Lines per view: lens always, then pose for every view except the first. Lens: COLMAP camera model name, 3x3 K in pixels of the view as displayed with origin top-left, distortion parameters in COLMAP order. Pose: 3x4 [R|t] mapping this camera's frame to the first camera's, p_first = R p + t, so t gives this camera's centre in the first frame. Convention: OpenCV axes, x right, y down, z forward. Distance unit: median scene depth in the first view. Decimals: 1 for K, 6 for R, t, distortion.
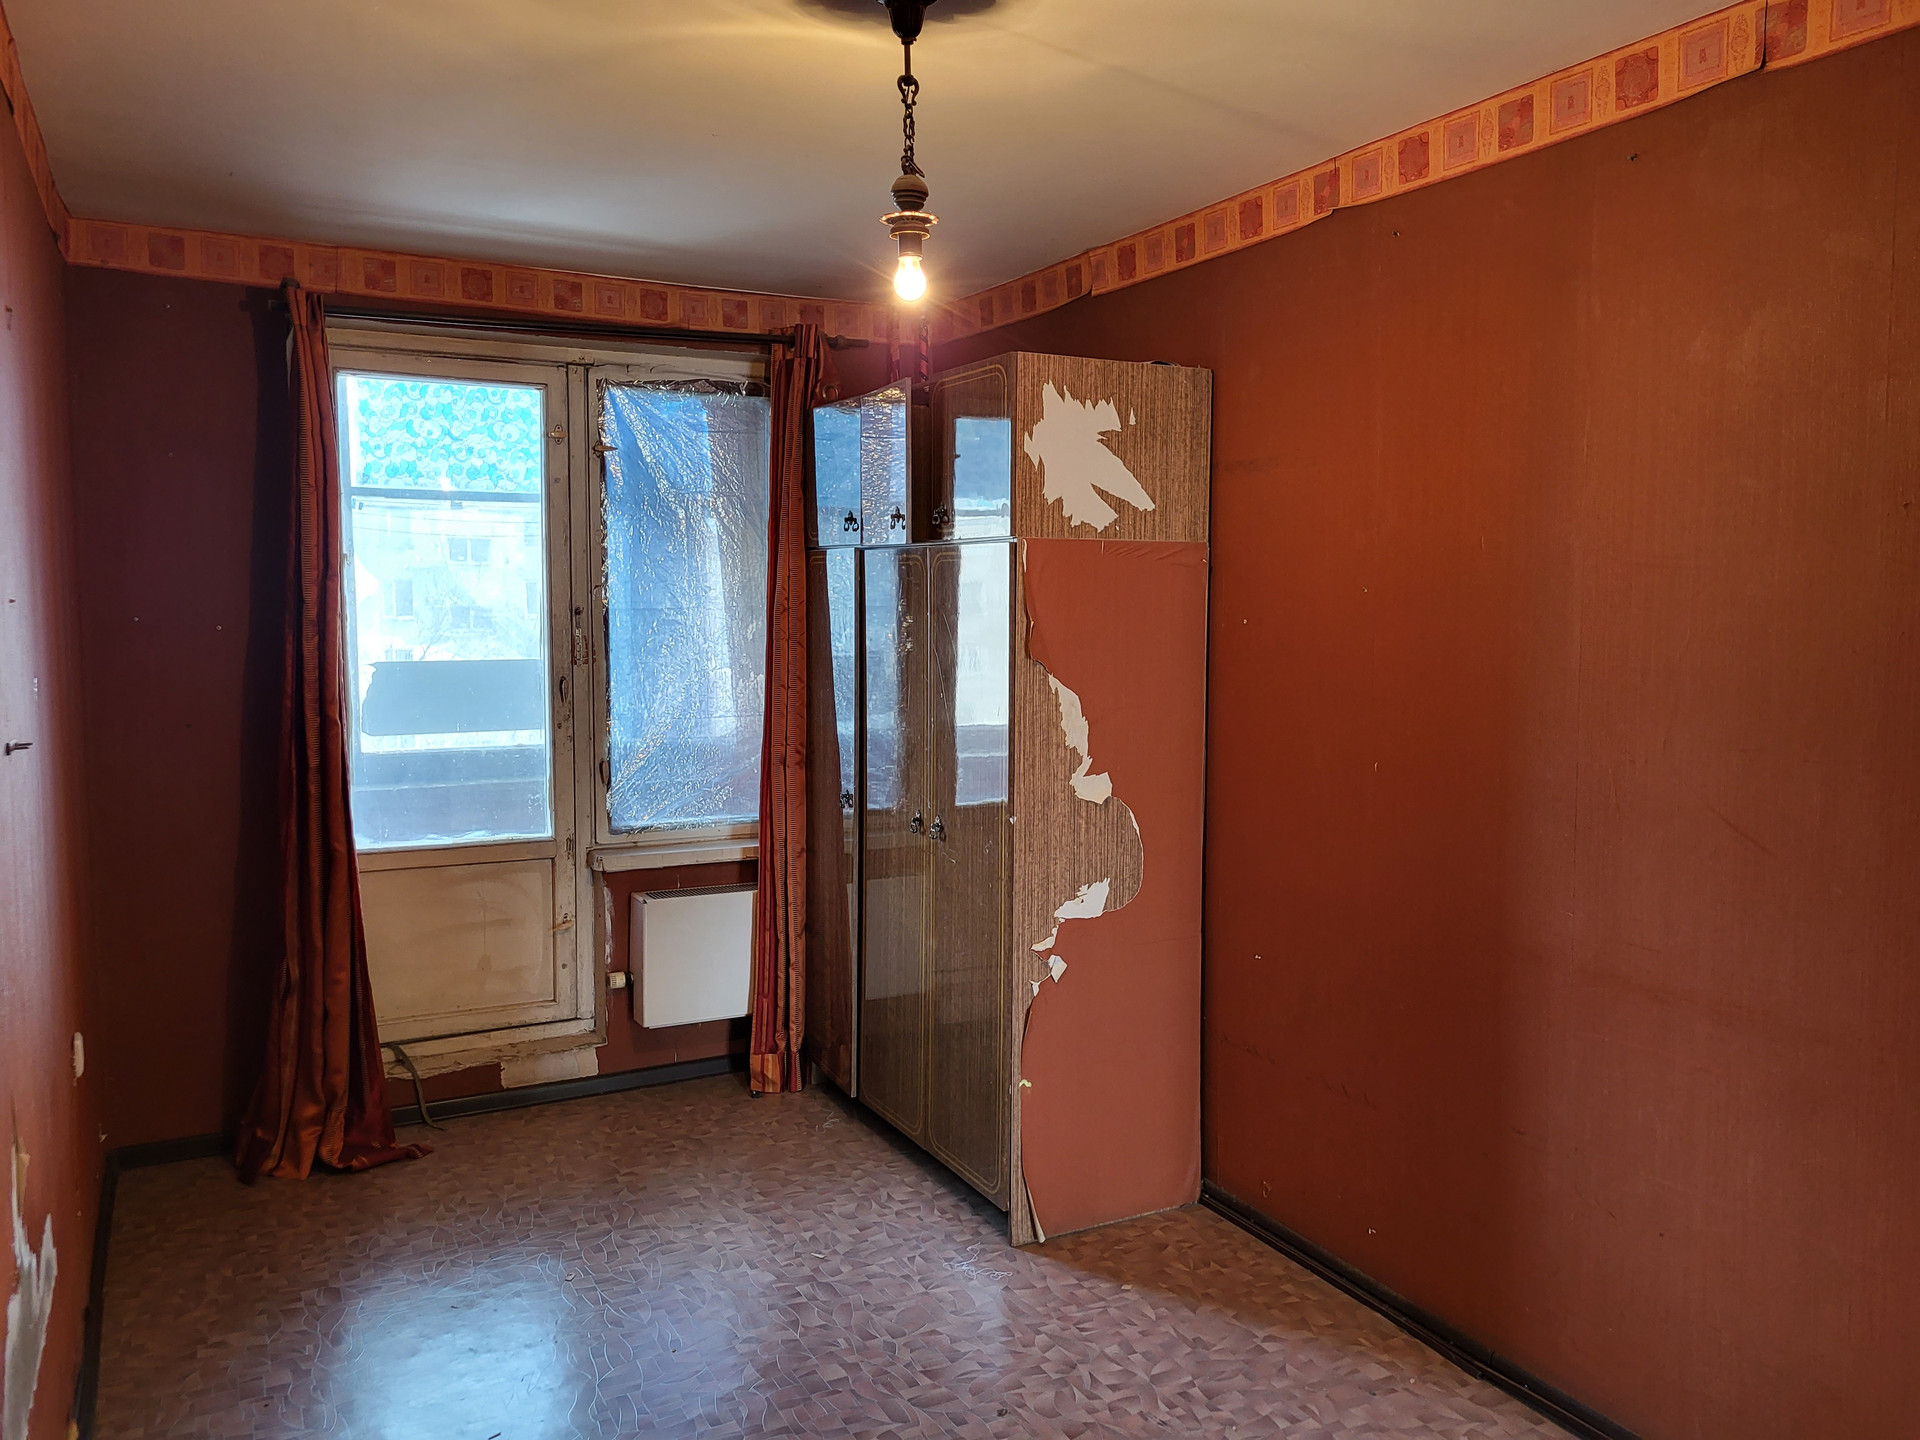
lens RADIAL K [[1462.3, 0, 960.0], [0, 1462.3, 720.0], [0, 0, 1]] dist [0.041862, -0.002254]
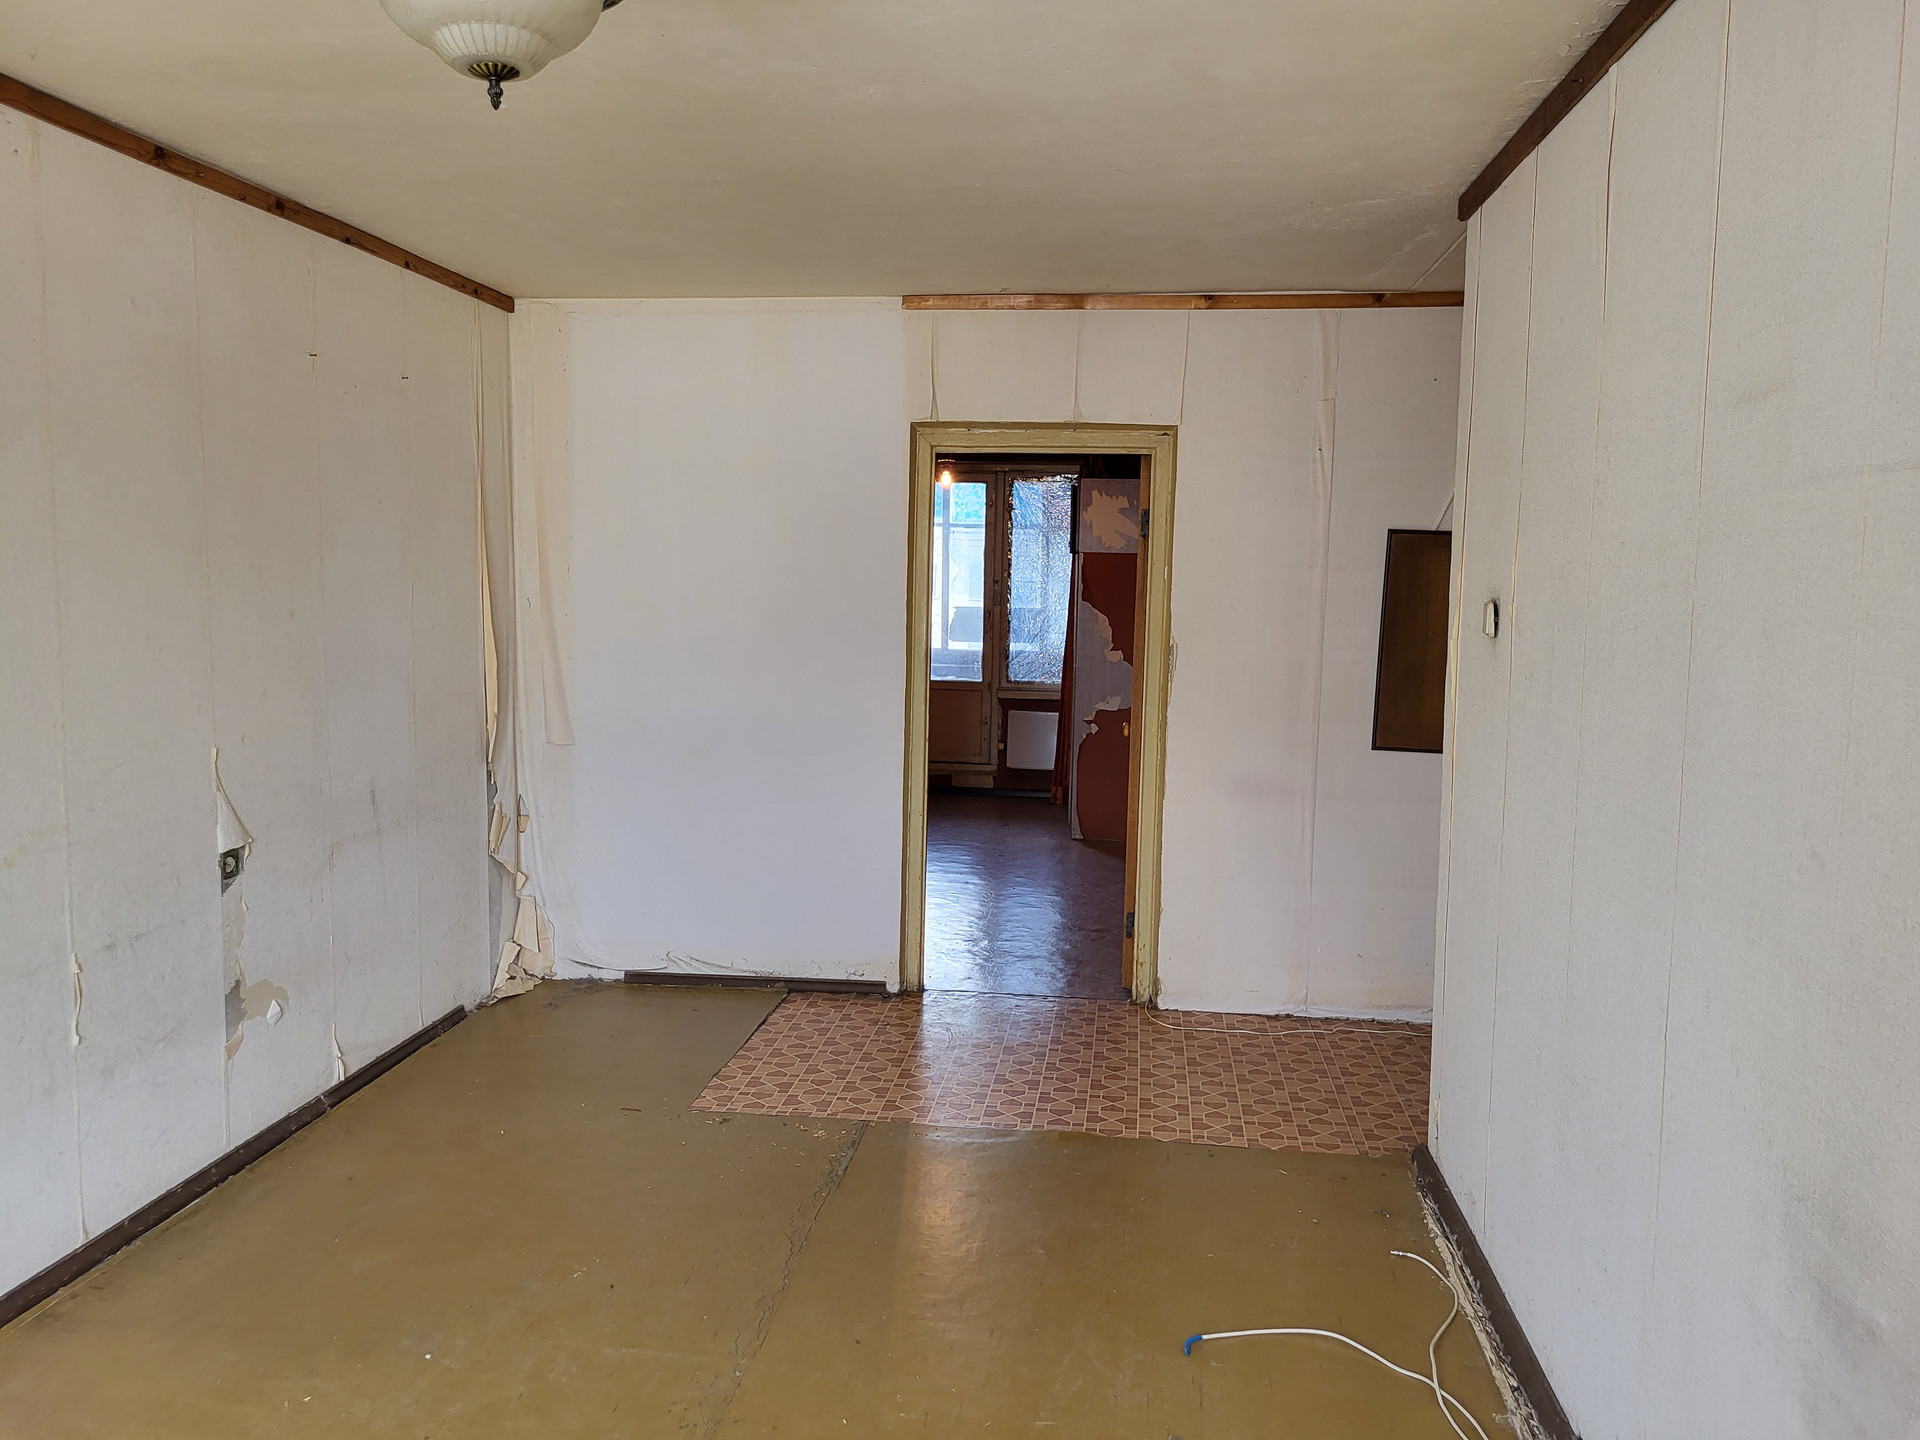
lens RADIAL K [[1462.3, 0, 960.0], [0, 1462.3, 720.0], [0, 0, 1]] dist [0.041862, -0.002254]
pose [[0.822930, 0.060881, -0.564871, 0.978415], [-0.051921, 0.998140, 0.031937, 0.068627], [0.565765, 0.003046, 0.824561, -0.884714]]
